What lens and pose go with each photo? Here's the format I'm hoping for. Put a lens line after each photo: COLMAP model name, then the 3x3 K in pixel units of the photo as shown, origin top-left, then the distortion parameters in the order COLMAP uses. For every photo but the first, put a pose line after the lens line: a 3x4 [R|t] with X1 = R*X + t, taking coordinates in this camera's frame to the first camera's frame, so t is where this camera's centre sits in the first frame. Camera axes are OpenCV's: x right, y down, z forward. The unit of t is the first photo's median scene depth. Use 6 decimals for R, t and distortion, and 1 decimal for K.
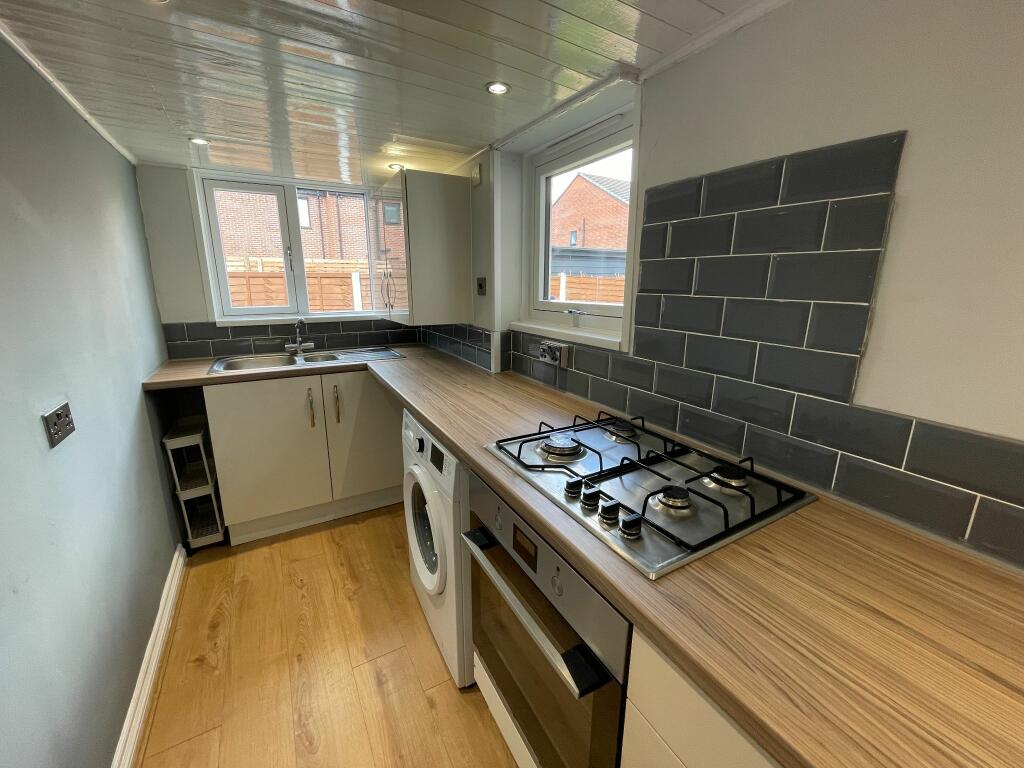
lens RADIAL K [[414.7, 0, 512.1], [0, 414.7, 378.7], [0, 0, 1]] dist [-0.005972, 0.001726]
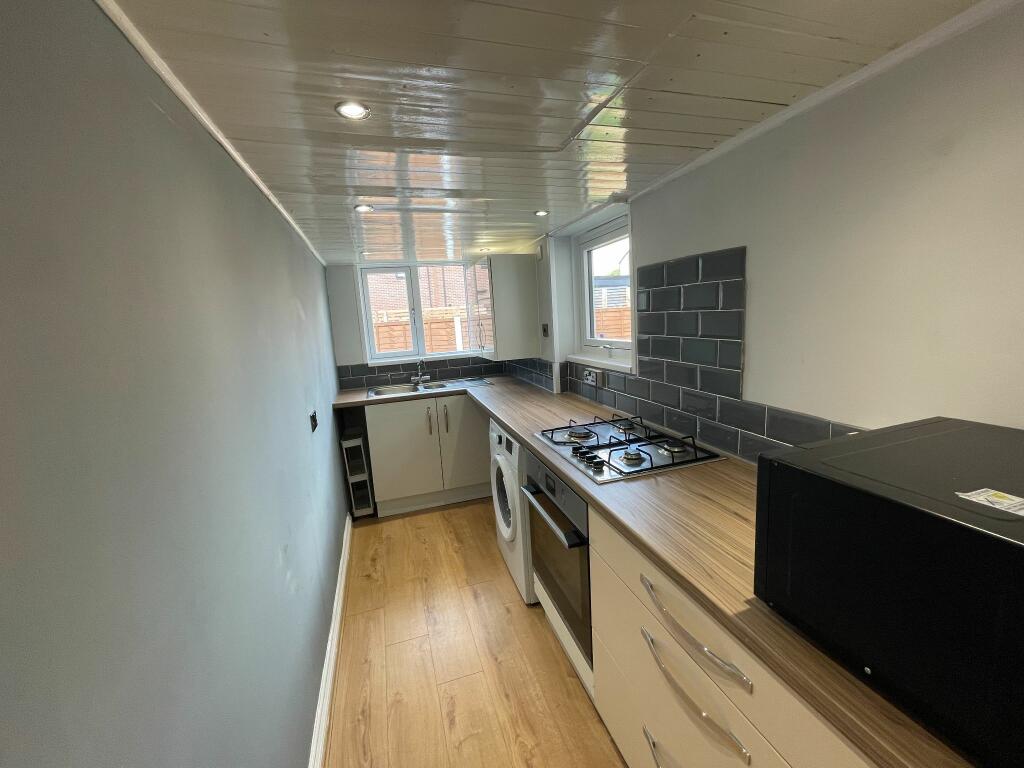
lens RADIAL K [[414.7, 0, 512.8], [0, 414.7, 383.6], [0, 0, 1]] dist [-0.005972, 0.001726]
pose [[0.973895, -0.028492, -0.225205, 0.156713], [0.015056, 0.998015, -0.061156, 0.043834], [0.226501, 0.056169, 0.972390, -0.434585]]
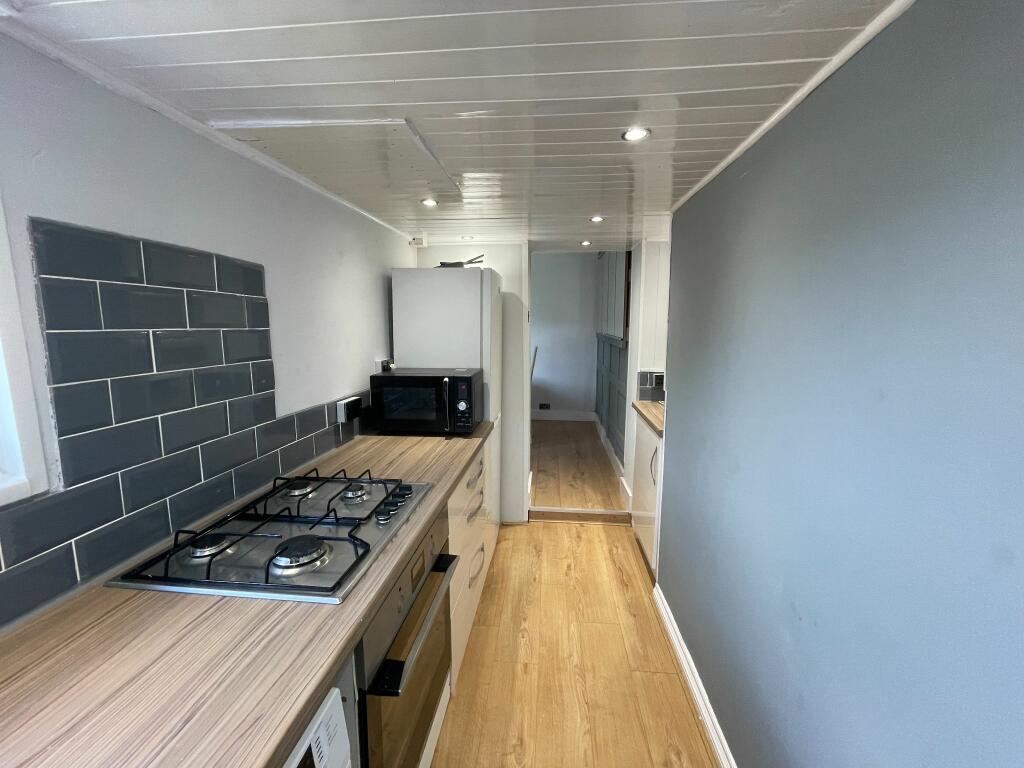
lens RADIAL K [[414.7, 0, 513.9], [0, 414.7, 380.3], [0, 0, 1]] dist [-0.005972, 0.001726]
pose [[-0.810001, -0.085798, 0.580119, -0.466154], [0.132190, 0.937066, 0.323162, -0.256047], [-0.571336, 0.338447, -0.747682, 0.855195]]
